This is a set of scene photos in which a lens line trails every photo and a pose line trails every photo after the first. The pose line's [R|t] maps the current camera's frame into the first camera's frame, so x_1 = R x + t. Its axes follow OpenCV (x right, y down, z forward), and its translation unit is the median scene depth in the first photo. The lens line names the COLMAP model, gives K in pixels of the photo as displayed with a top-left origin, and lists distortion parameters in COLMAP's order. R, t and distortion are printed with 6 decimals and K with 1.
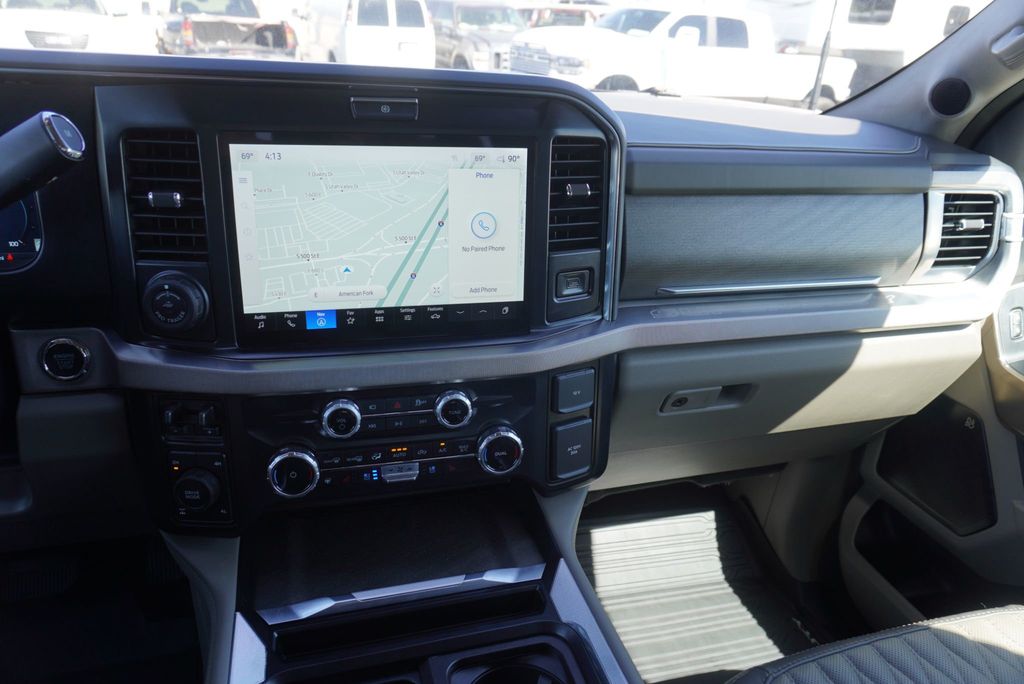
lens RADIAL K [[685.9, 0, 504.7], [0, 685.9, 355.8], [0, 0, 1]] dist [-0.042560, 0.035682]
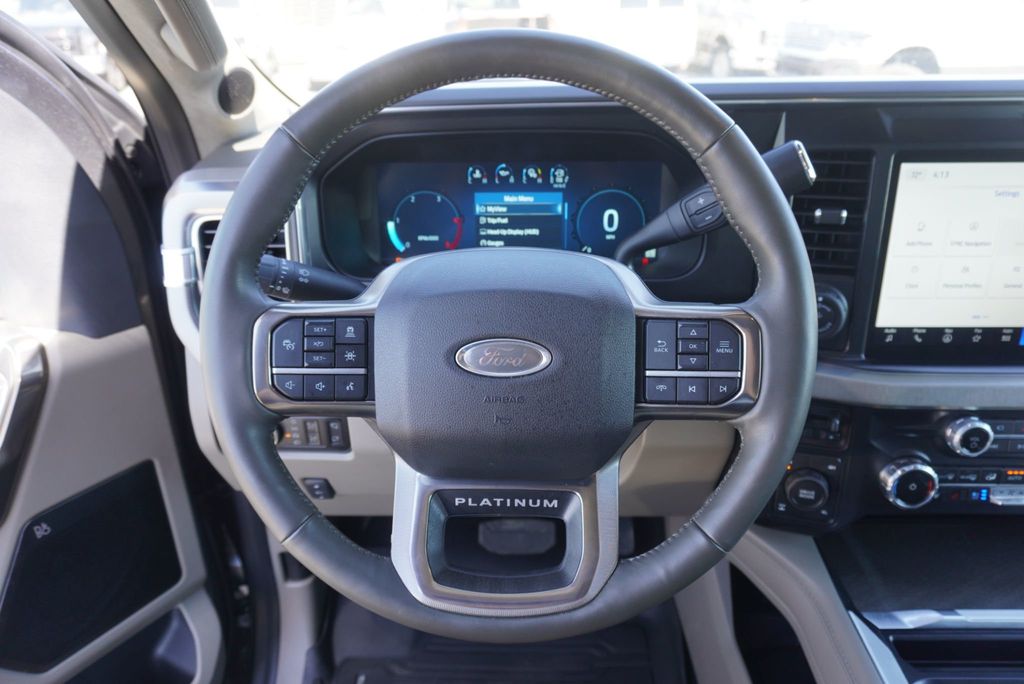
lens RADIAL K [[685.9, 0, 501.4], [0, 685.9, 347.2], [0, 0, 1]] dist [-0.042560, 0.035682]
pose [[0.955721, 0.069674, -0.285907, -0.612620], [-0.065102, 0.997553, 0.025475, -0.019562], [0.286982, -0.005734, 0.957919, -0.145013]]
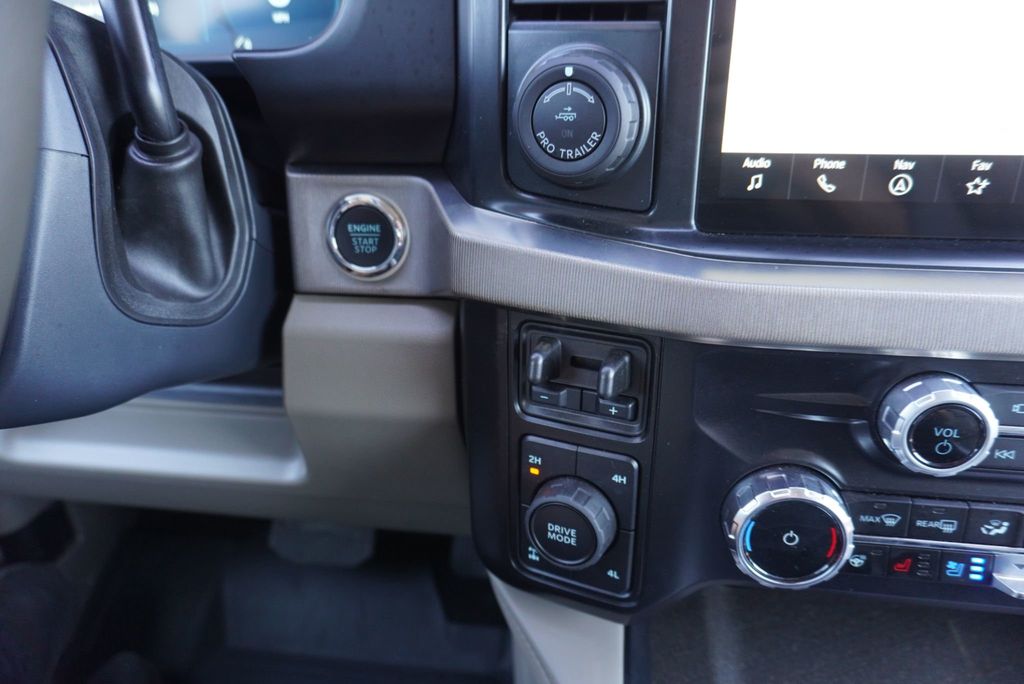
lens RADIAL K [[685.9, 0, 515.4], [0, 685.9, 343.1], [0, 0, 1]] dist [-0.042560, 0.035682]
pose [[0.913982, 0.118979, -0.387918, -0.311803], [-0.102291, 0.992728, 0.063471, 0.043185], [0.392649, -0.018330, 0.919506, 0.536175]]
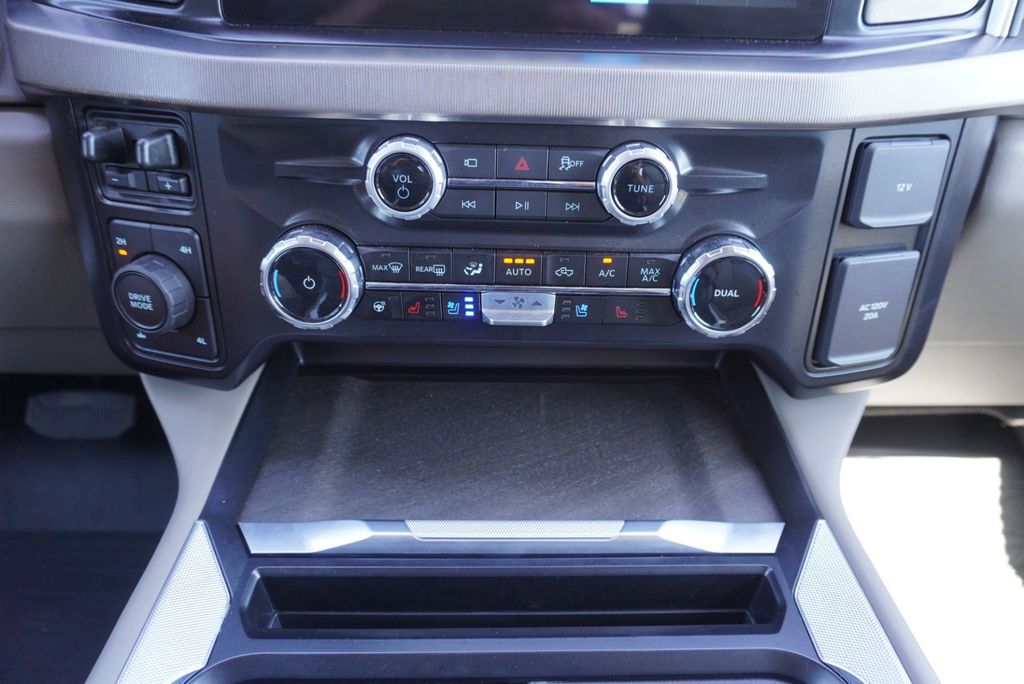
lens RADIAL K [[685.9, 0, 527.4], [0, 685.9, 345.3], [0, 0, 1]] dist [-0.042560, 0.035682]
pose [[0.967806, 0.119692, -0.221417, -0.031309], [-0.090445, 0.986316, 0.137841, 0.132441], [0.234886, -0.113377, 0.965388, 0.528506]]
